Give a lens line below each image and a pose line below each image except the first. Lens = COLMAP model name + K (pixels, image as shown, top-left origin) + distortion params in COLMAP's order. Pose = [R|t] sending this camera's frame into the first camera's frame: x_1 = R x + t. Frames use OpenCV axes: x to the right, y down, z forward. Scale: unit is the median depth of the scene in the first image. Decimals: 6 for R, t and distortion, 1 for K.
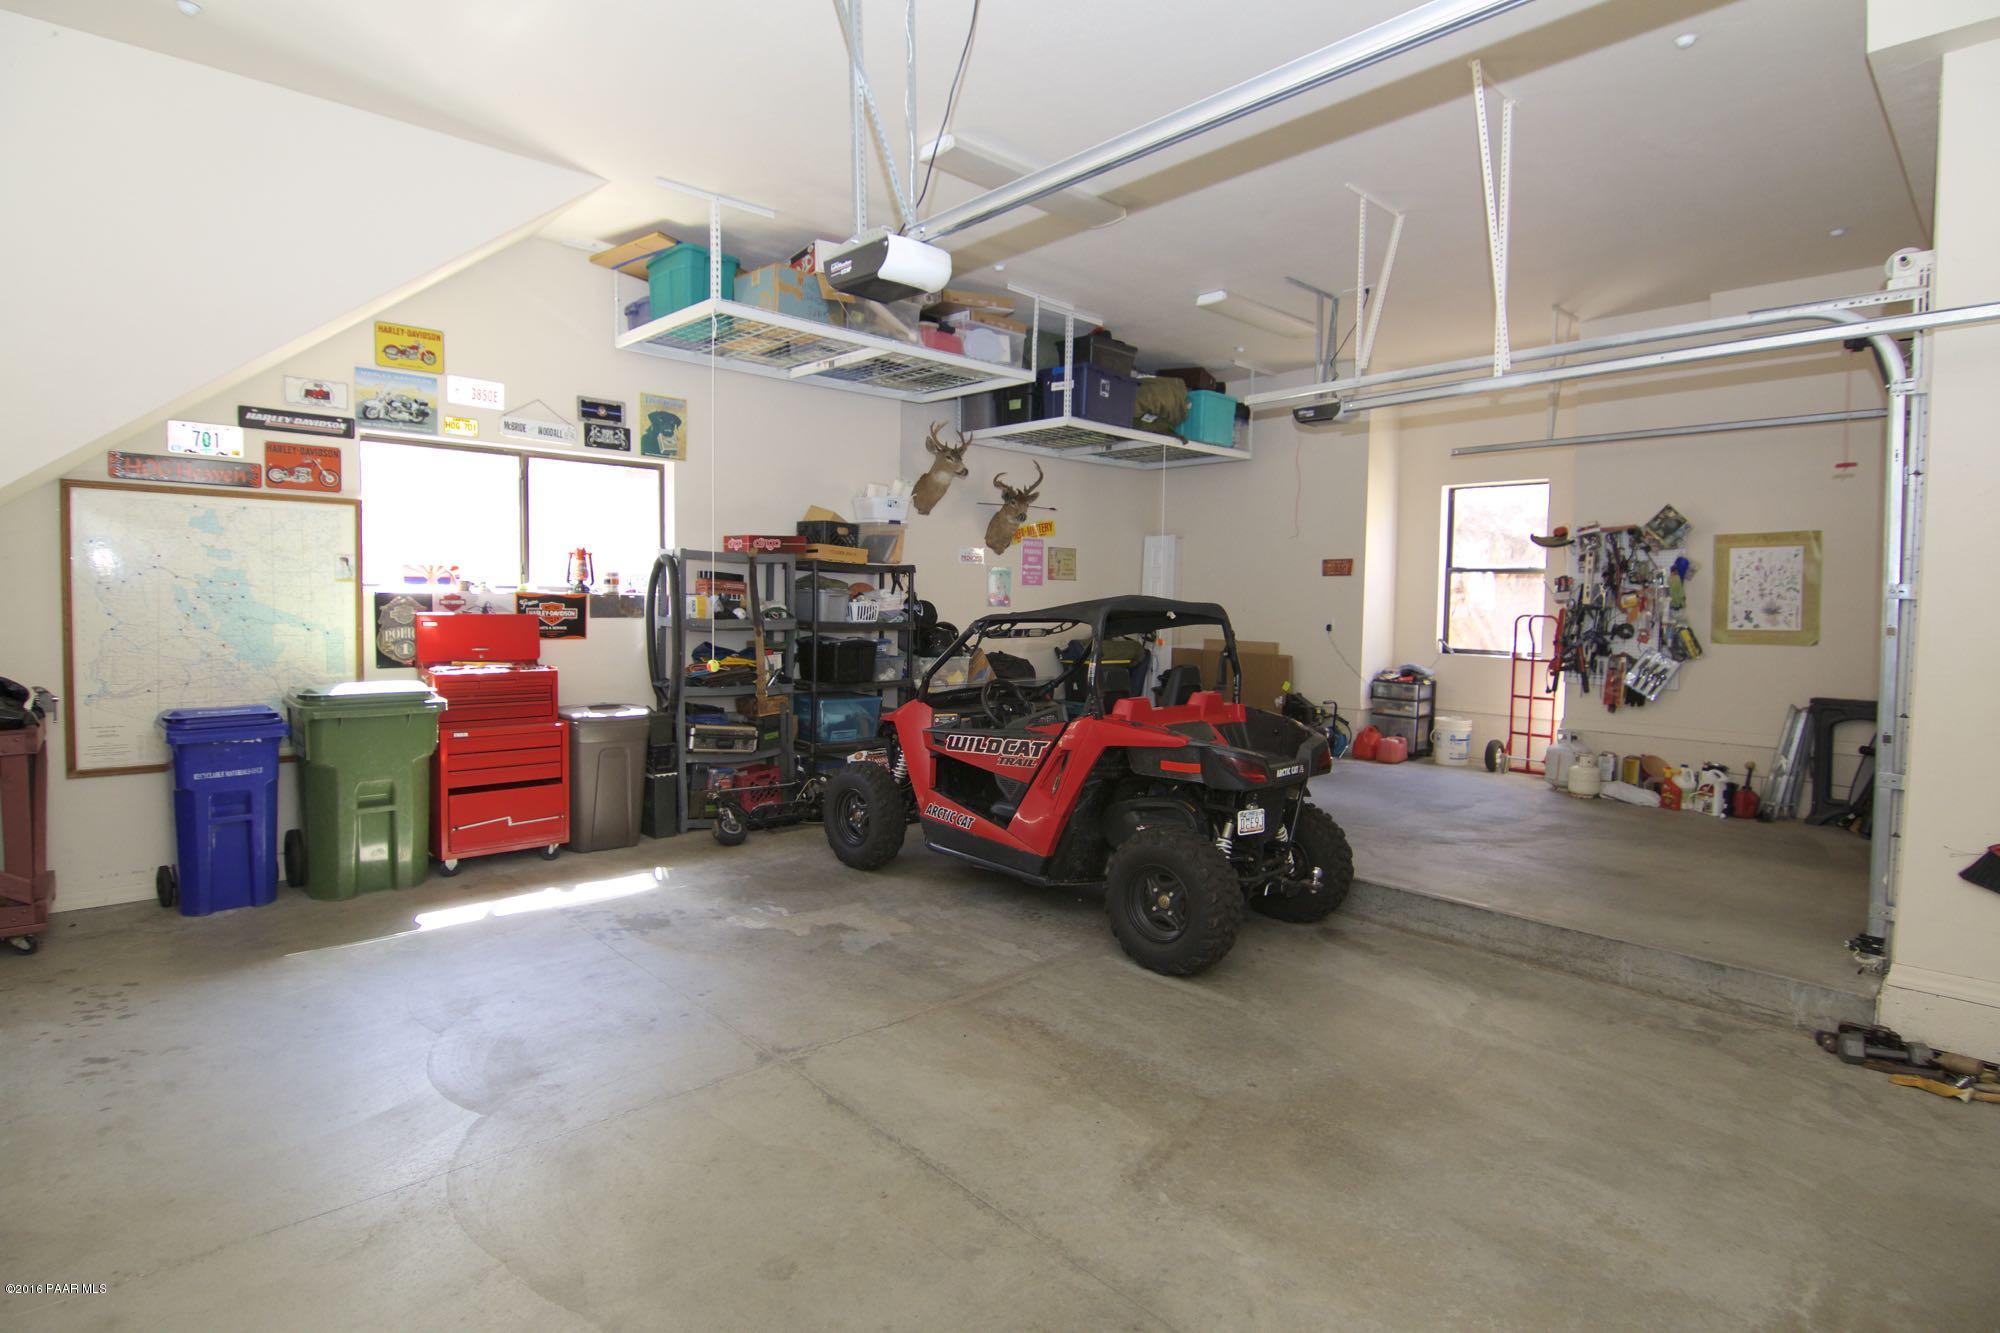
lens RADIAL K [[1006.0, 0, 1008.2], [0, 1006.0, 656.0], [0, 0, 1]] dist [0.000068, -0.013372]
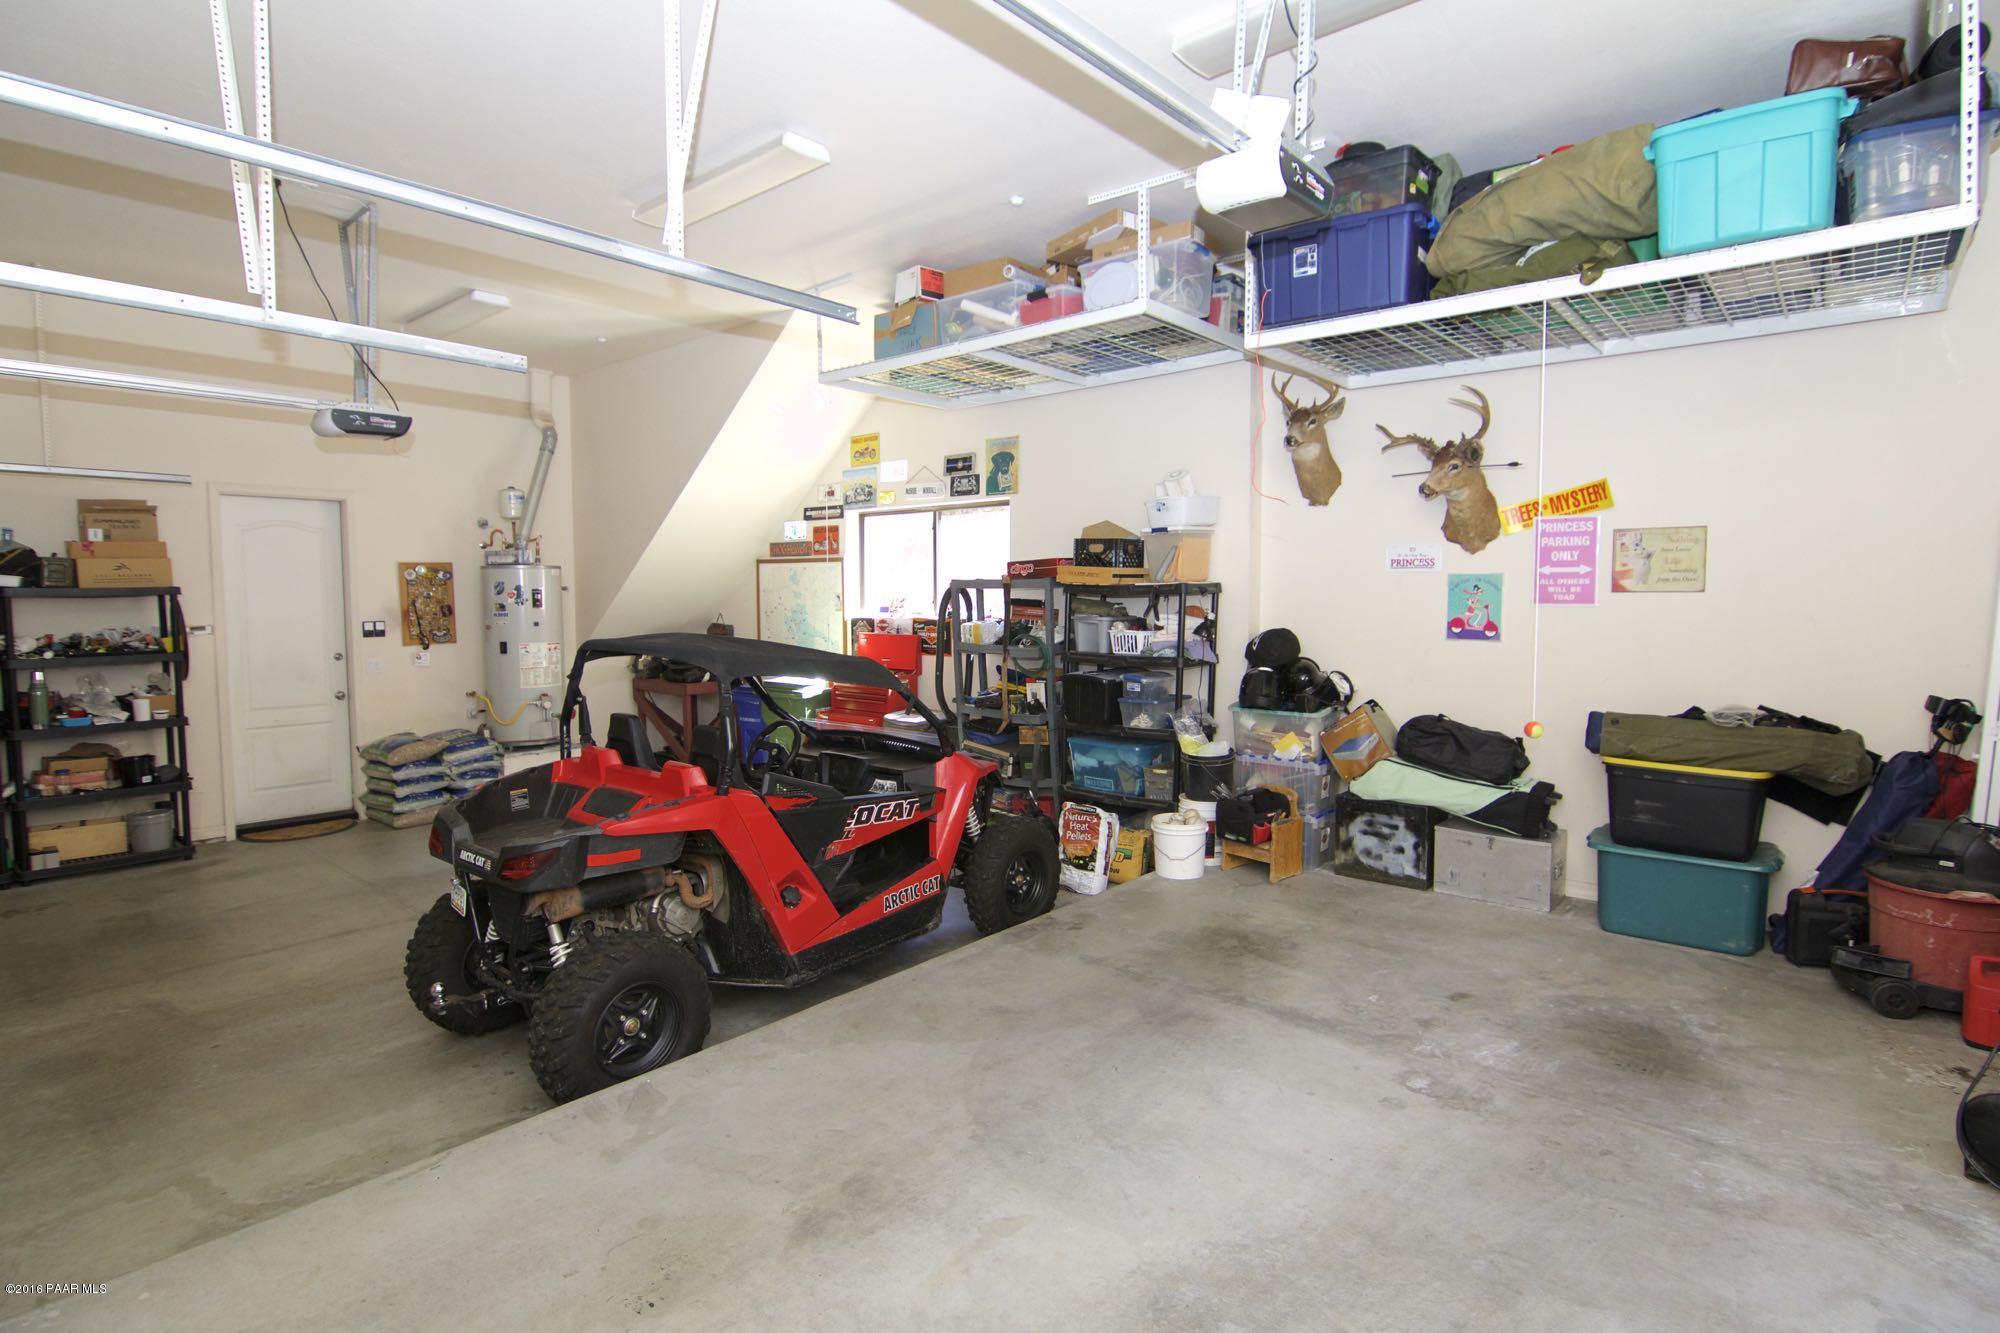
lens RADIAL K [[1006.0, 0, 1008.2], [0, 1006.0, 656.0], [0, 0, 1]] dist [0.000068, -0.013372]
pose [[0.099753, 0.045315, -0.993980, 0.792073], [-0.053986, 0.997737, 0.040068, -0.070410], [0.993547, 0.049664, 0.101974, 0.957269]]
